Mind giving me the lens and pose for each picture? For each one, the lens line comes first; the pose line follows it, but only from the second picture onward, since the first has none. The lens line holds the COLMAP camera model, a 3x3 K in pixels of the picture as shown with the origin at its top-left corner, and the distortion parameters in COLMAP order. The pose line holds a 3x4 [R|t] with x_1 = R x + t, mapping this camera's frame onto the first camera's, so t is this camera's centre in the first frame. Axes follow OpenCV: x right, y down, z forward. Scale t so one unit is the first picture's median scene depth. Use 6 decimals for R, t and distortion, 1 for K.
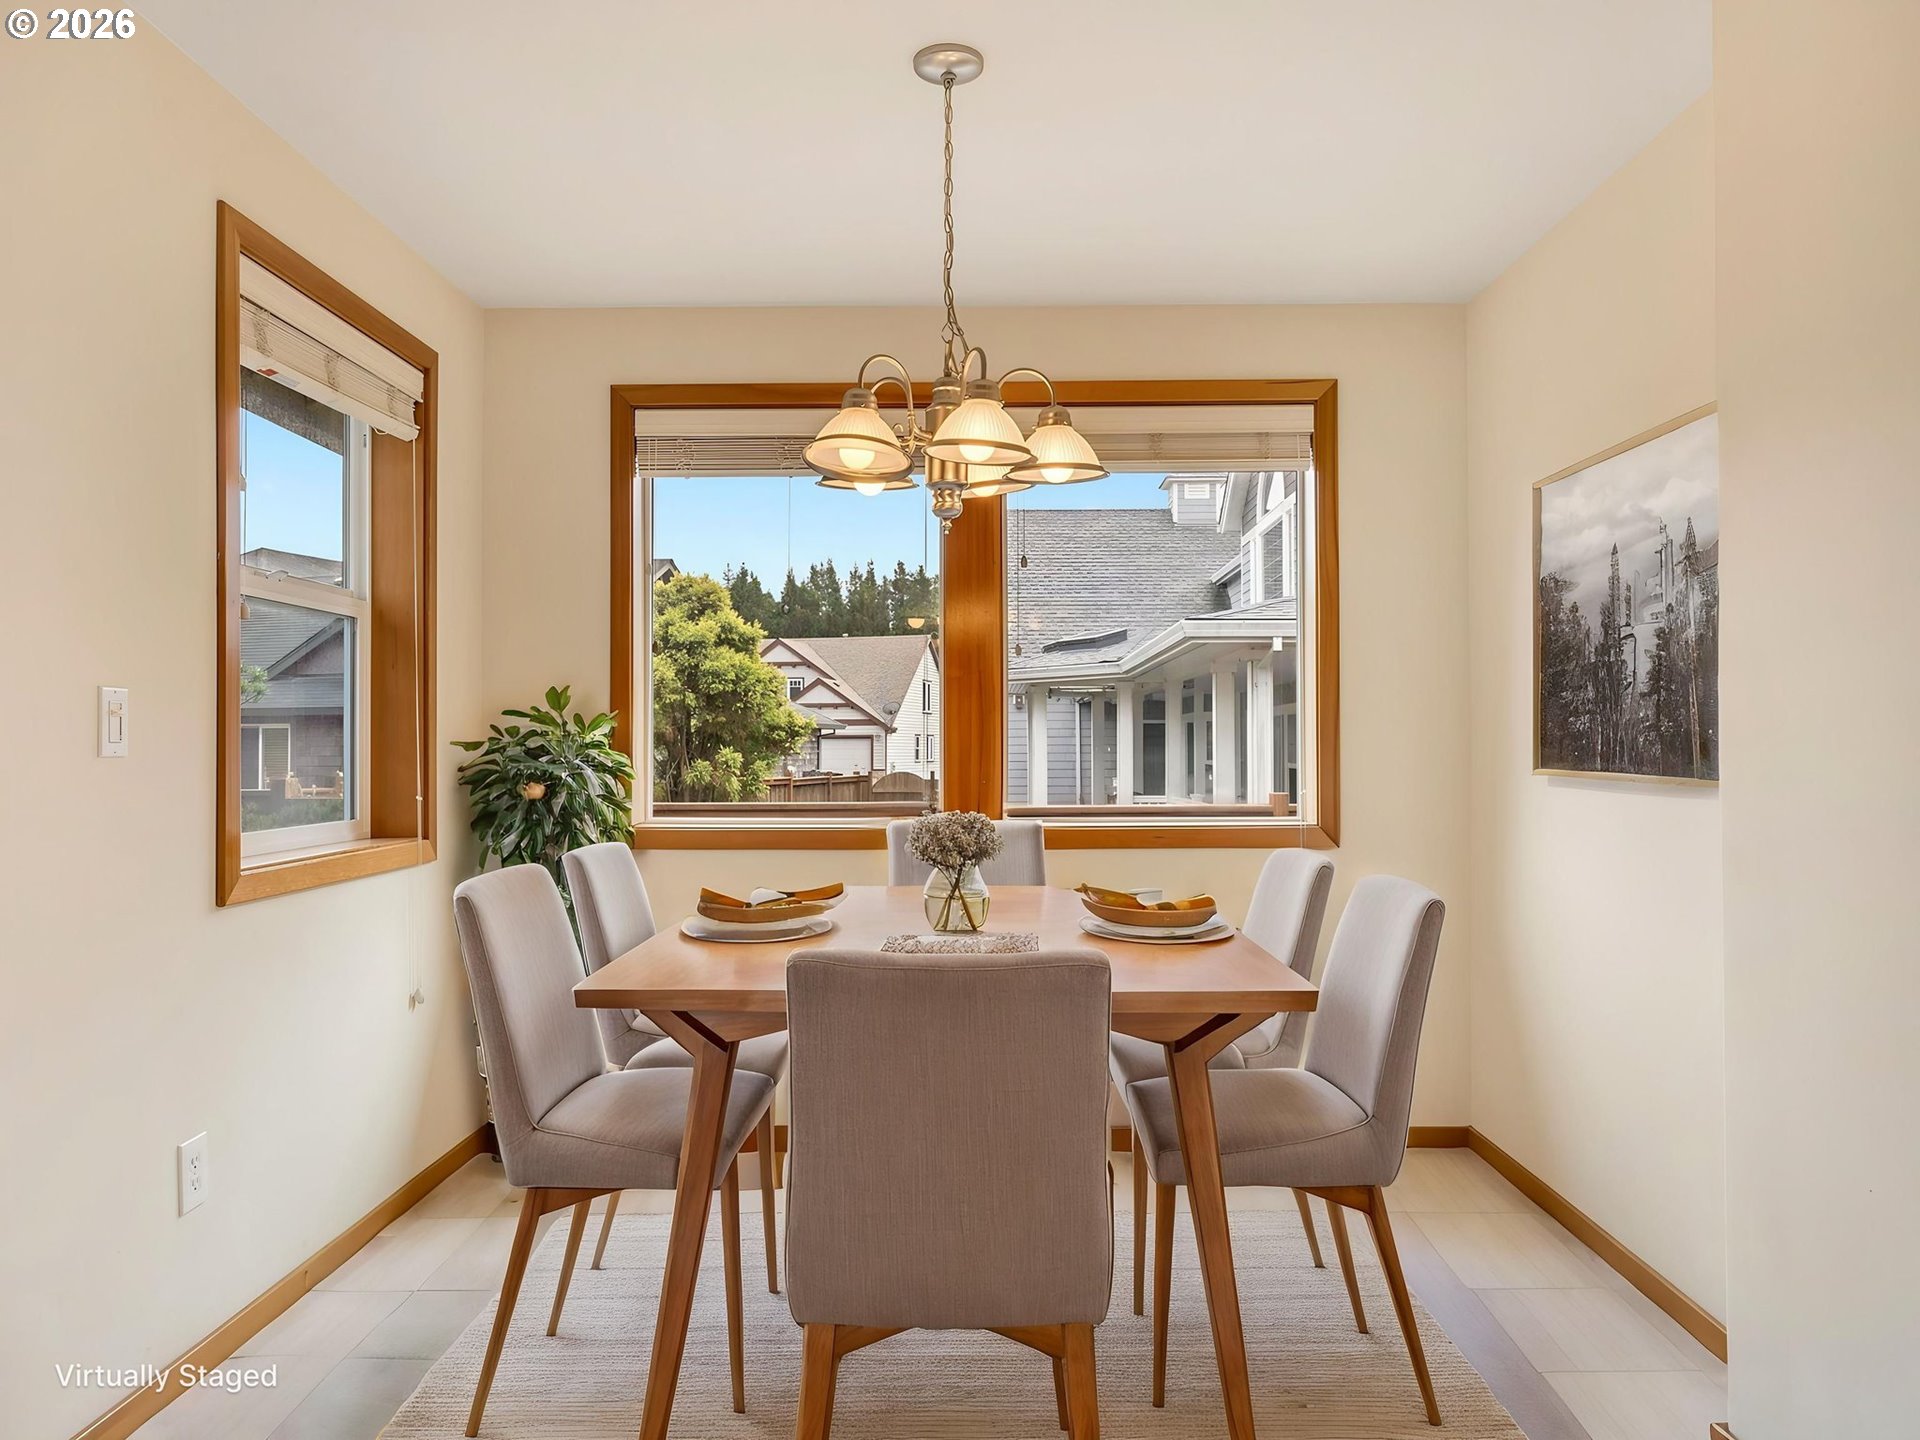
lens RADIAL K [[1370.9, 0, 960.0], [0, 1370.9, 720.0], [0, 0, 1]] dist [0.003527, 0.000717]
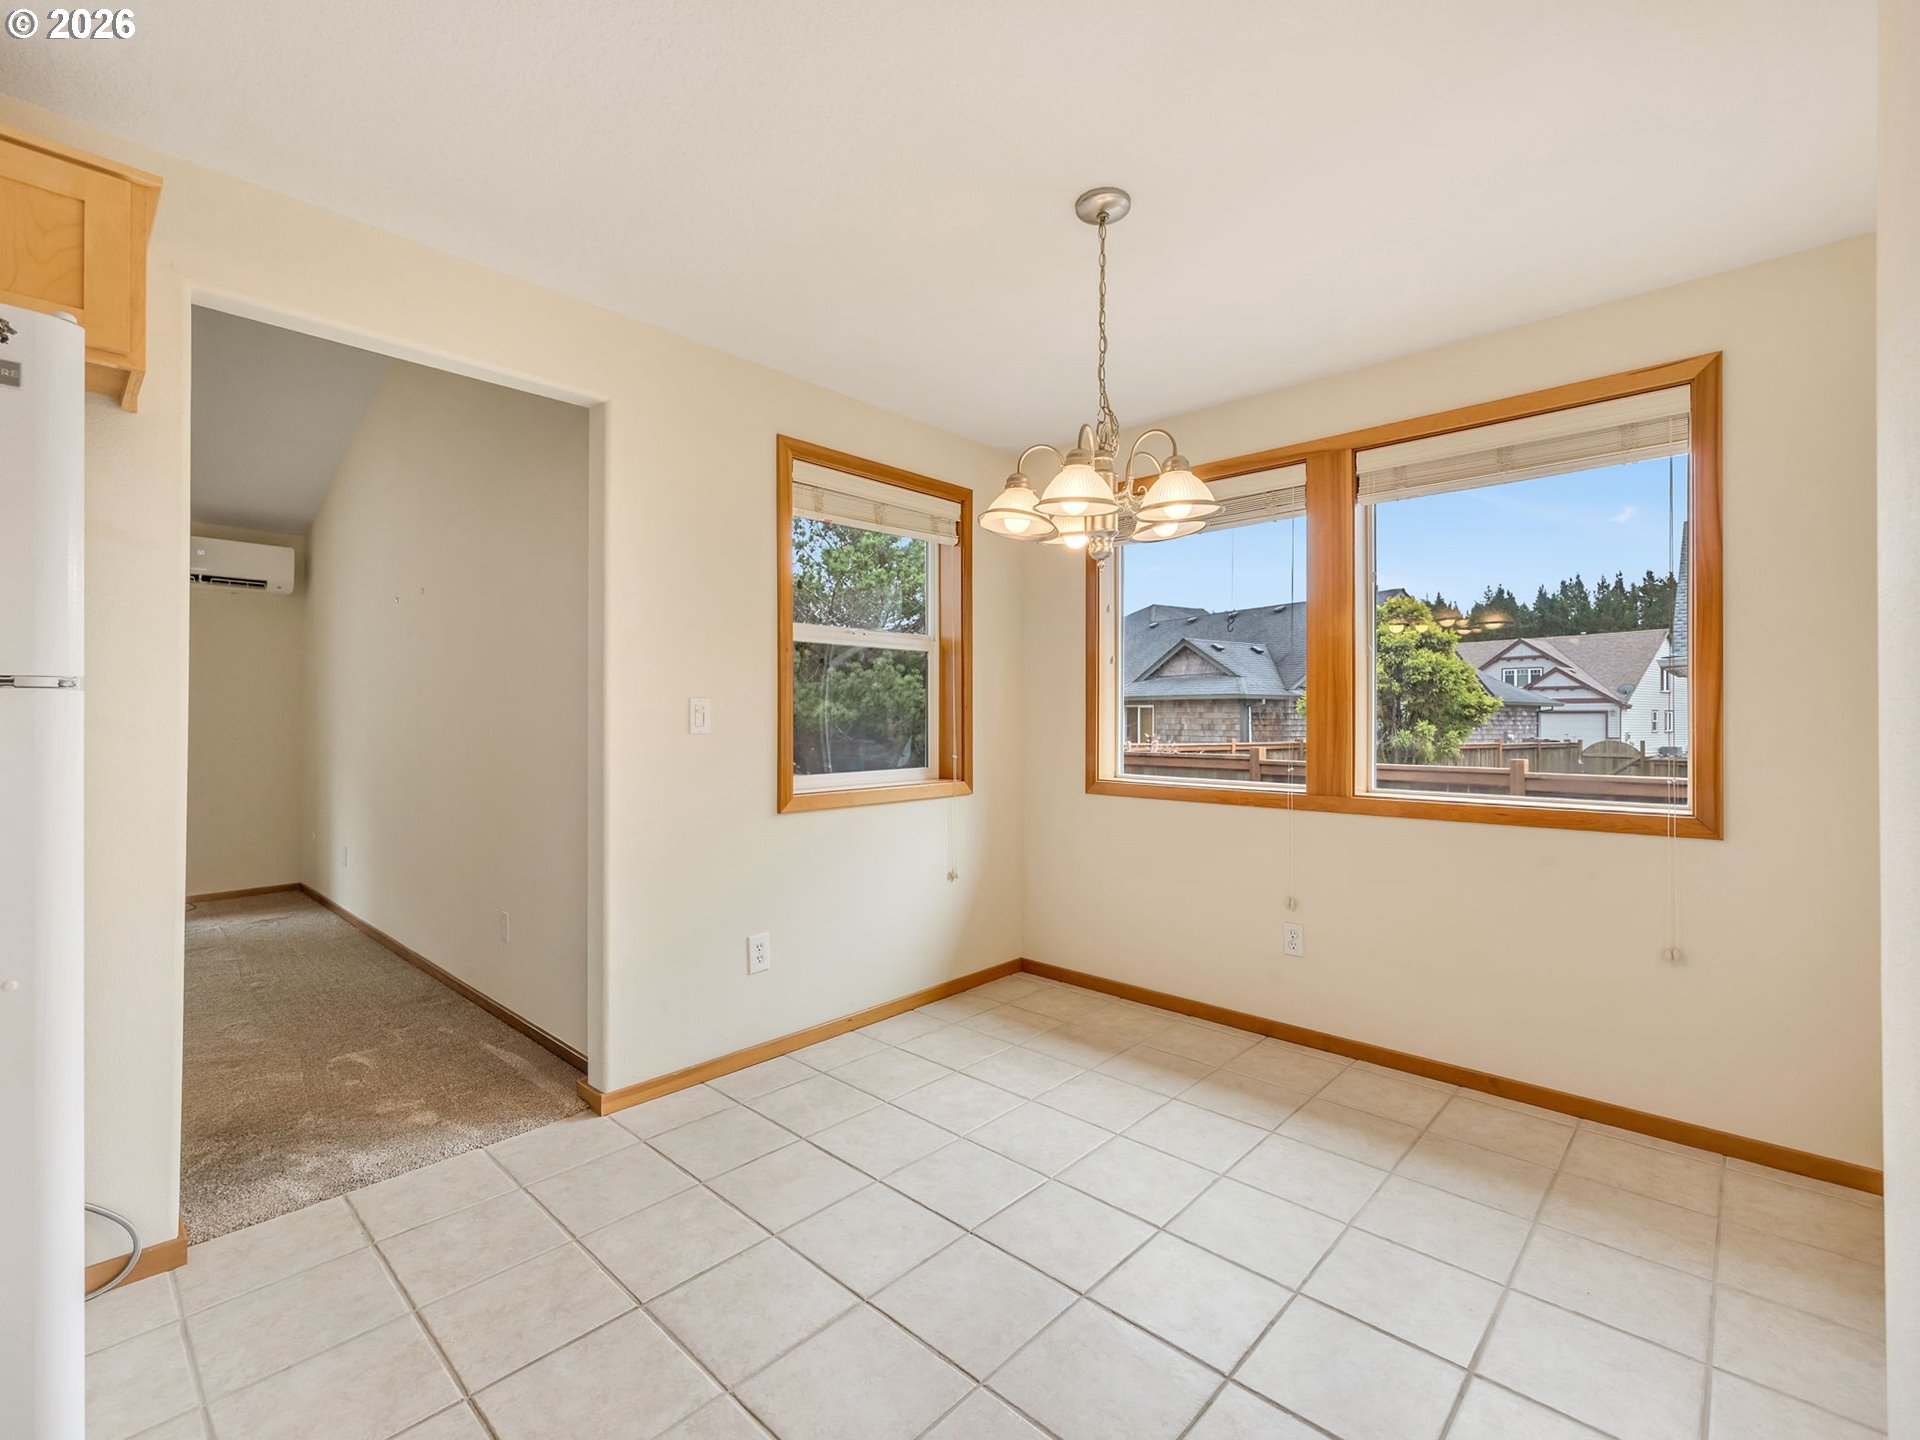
lens RADIAL K [[850.9, 0, 958.5], [0, 850.9, 711.2], [0, 0, 1]] dist [0.000294, 0.000021]
pose [[0.743833, -0.000306, -0.668366, 0.052892], [0.008406, 0.999925, 0.008897, -0.001457], [0.668313, -0.012236, 0.743780, 0.038550]]
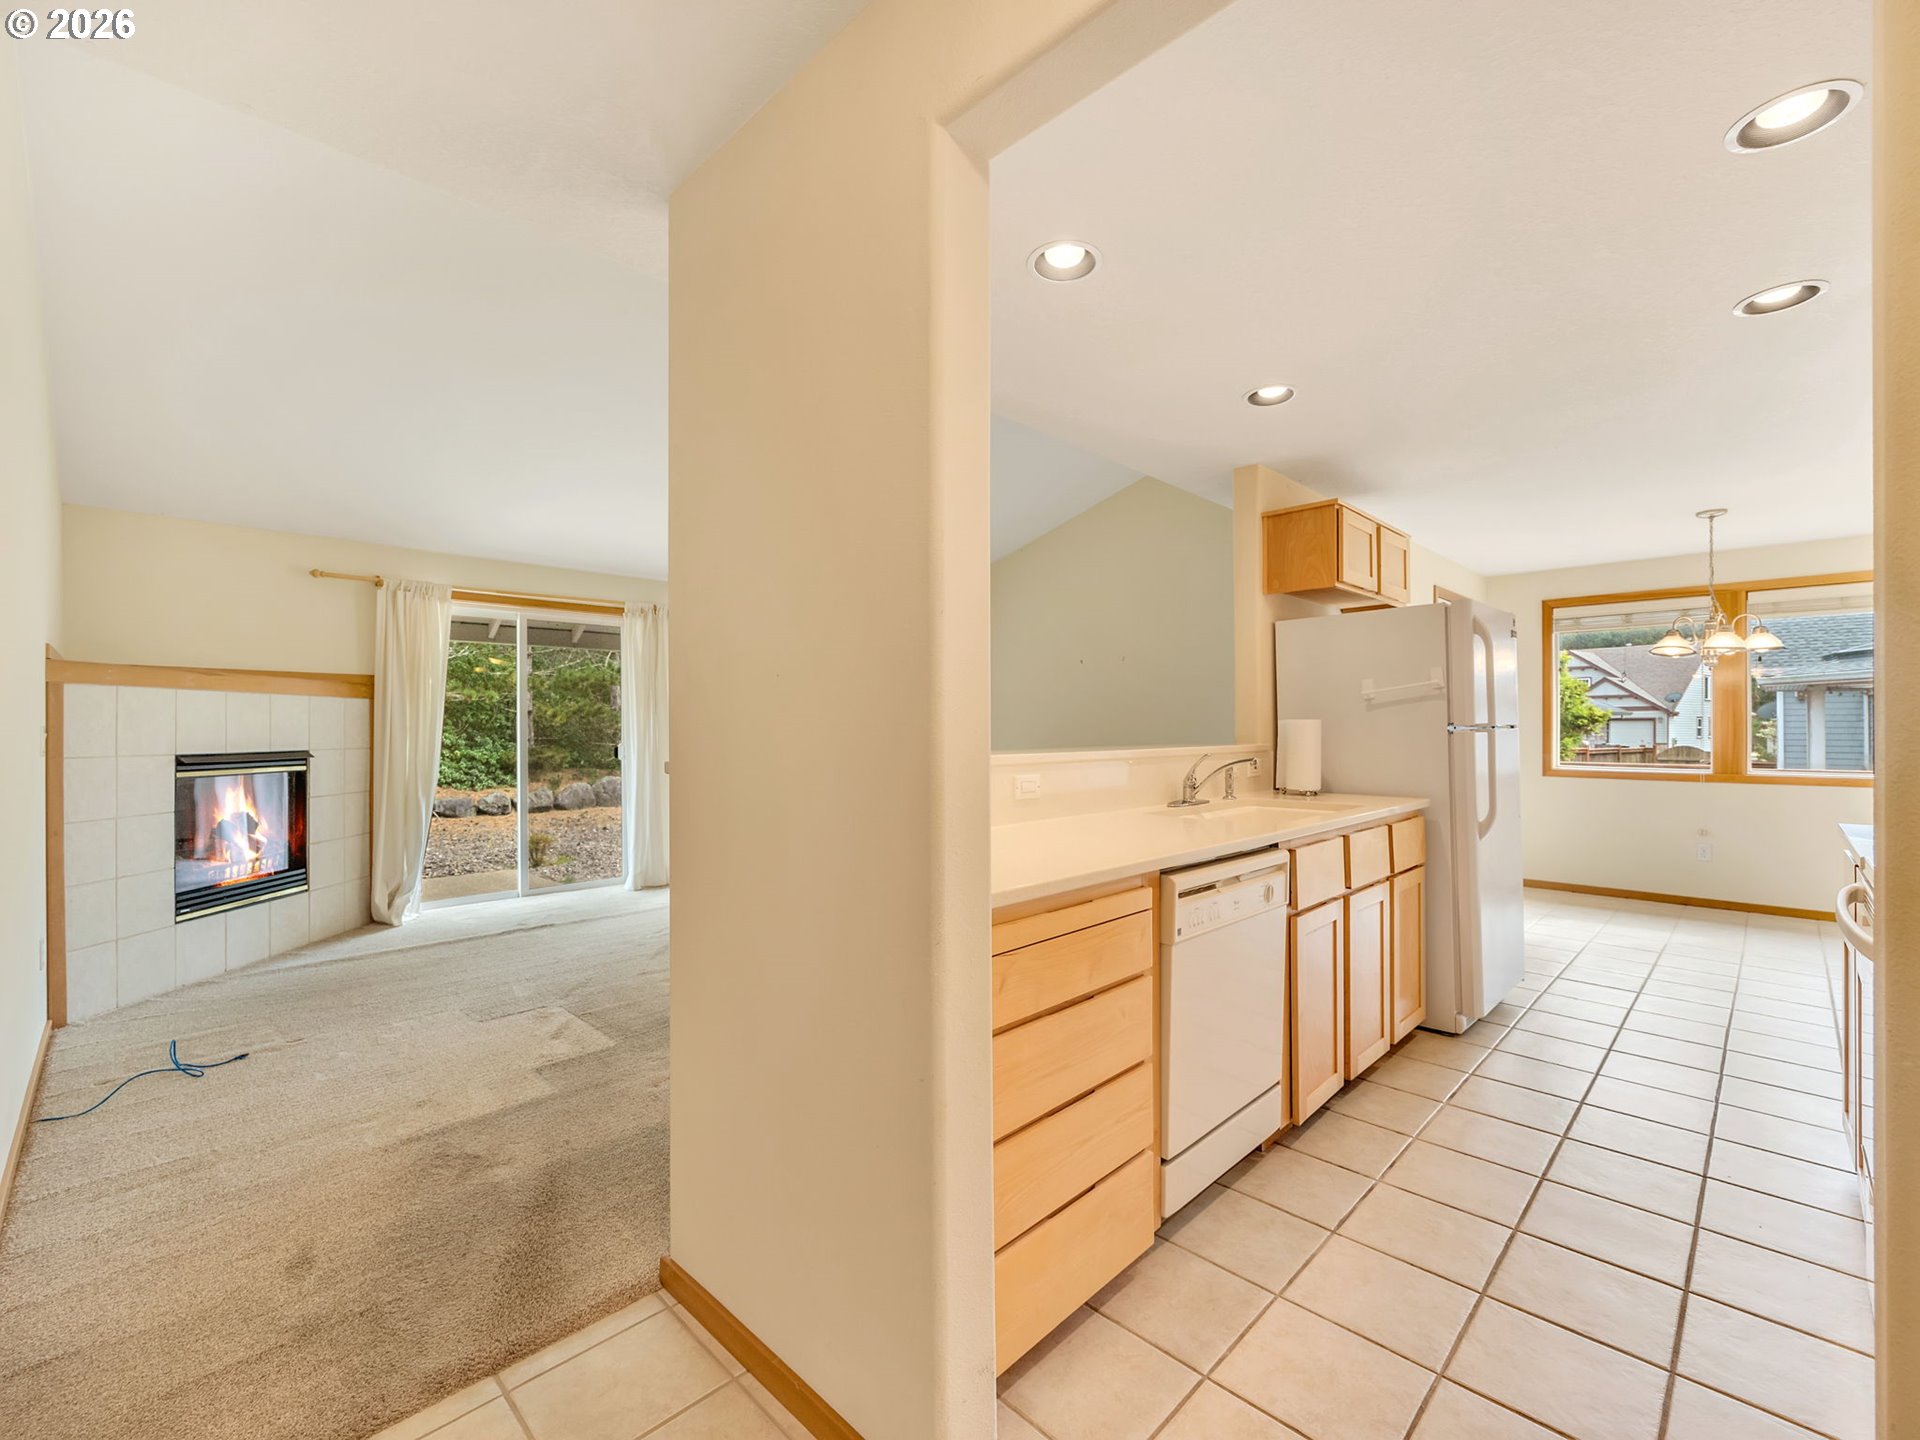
lens RADIAL K [[827.0, 0, 972.6], [0, 827.0, 724.4], [0, 0, 1]] dist [0.001338, 0.000022]
pose [[0.730689, -0.001739, -0.682708, 0.005668], [0.014255, 0.999818, 0.012710, -0.008015], [0.682562, -0.019019, 0.730581, -0.174771]]
